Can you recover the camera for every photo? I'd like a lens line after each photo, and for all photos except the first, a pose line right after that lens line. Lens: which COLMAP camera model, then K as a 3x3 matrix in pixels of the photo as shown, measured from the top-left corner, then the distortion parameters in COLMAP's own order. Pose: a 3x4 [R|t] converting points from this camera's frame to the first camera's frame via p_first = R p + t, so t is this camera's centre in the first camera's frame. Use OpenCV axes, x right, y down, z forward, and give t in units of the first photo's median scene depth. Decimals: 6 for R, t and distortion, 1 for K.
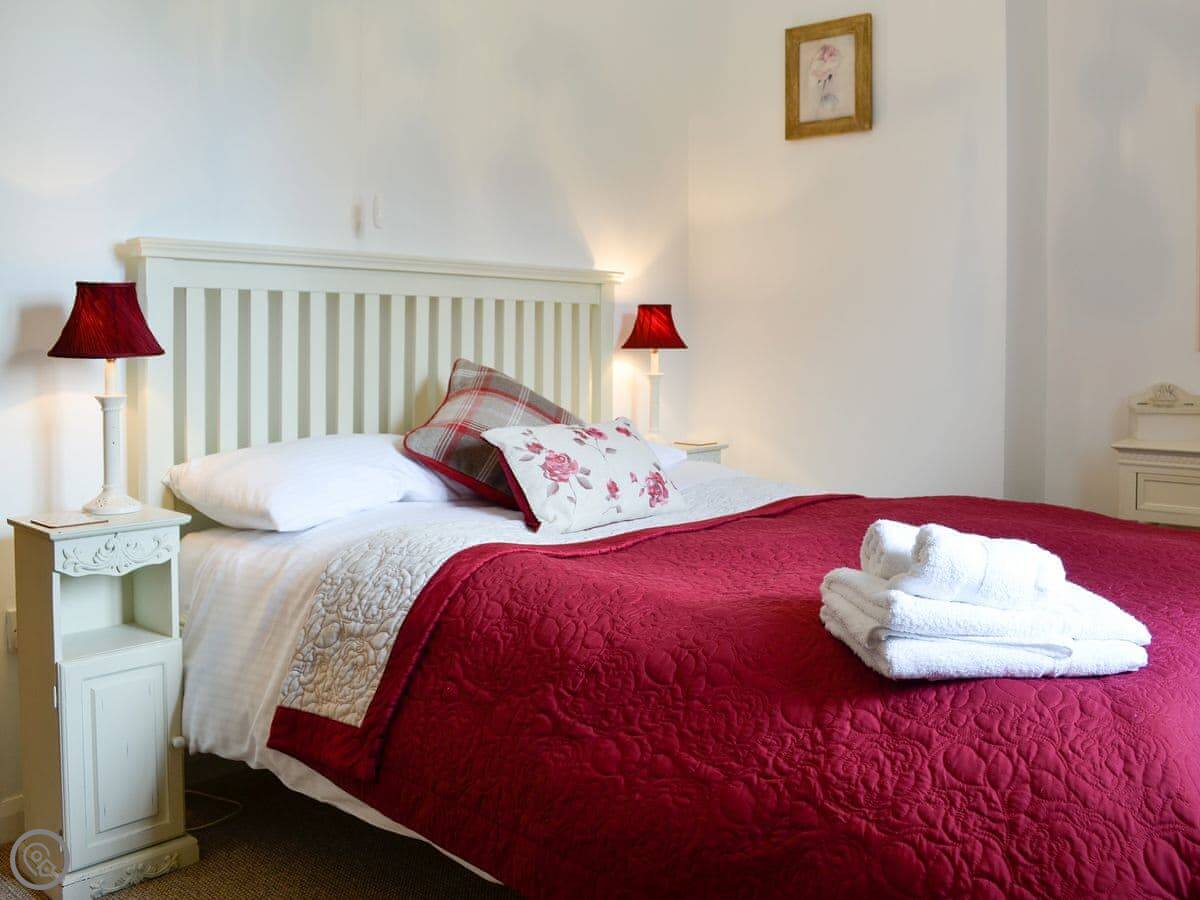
lens RADIAL K [[1133.7, 0, 600.5], [0, 1133.7, 416.8], [0, 0, 1]] dist [-0.085960, -0.010254]
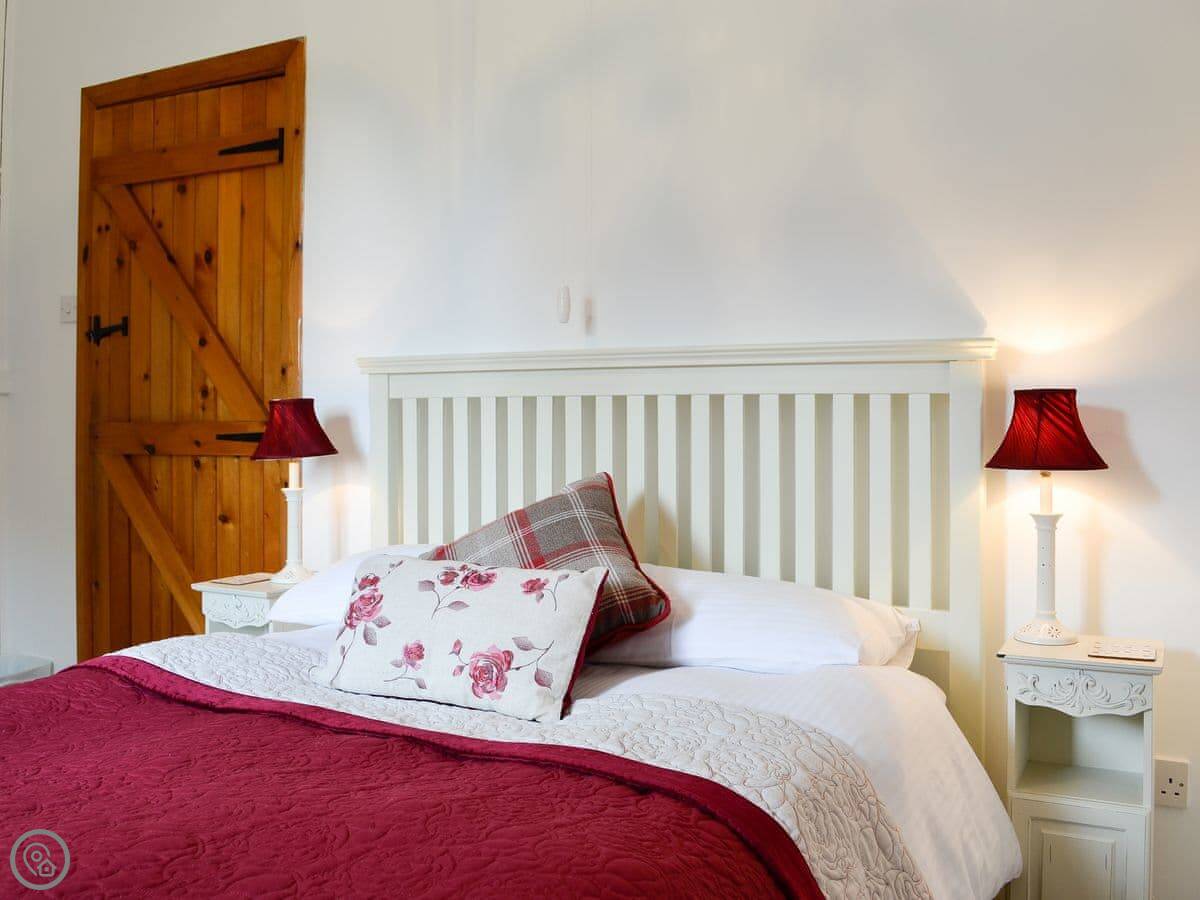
lens RADIAL K [[1133.7, 0, 600.5], [0, 1133.7, 416.8], [0, 0, 1]] dist [-0.085960, -0.010254]
pose [[0.251943, -0.024626, -0.967429, 0.627779], [-0.074731, 0.996196, -0.044820, -0.054213], [0.964852, 0.083590, 0.249145, 0.783701]]
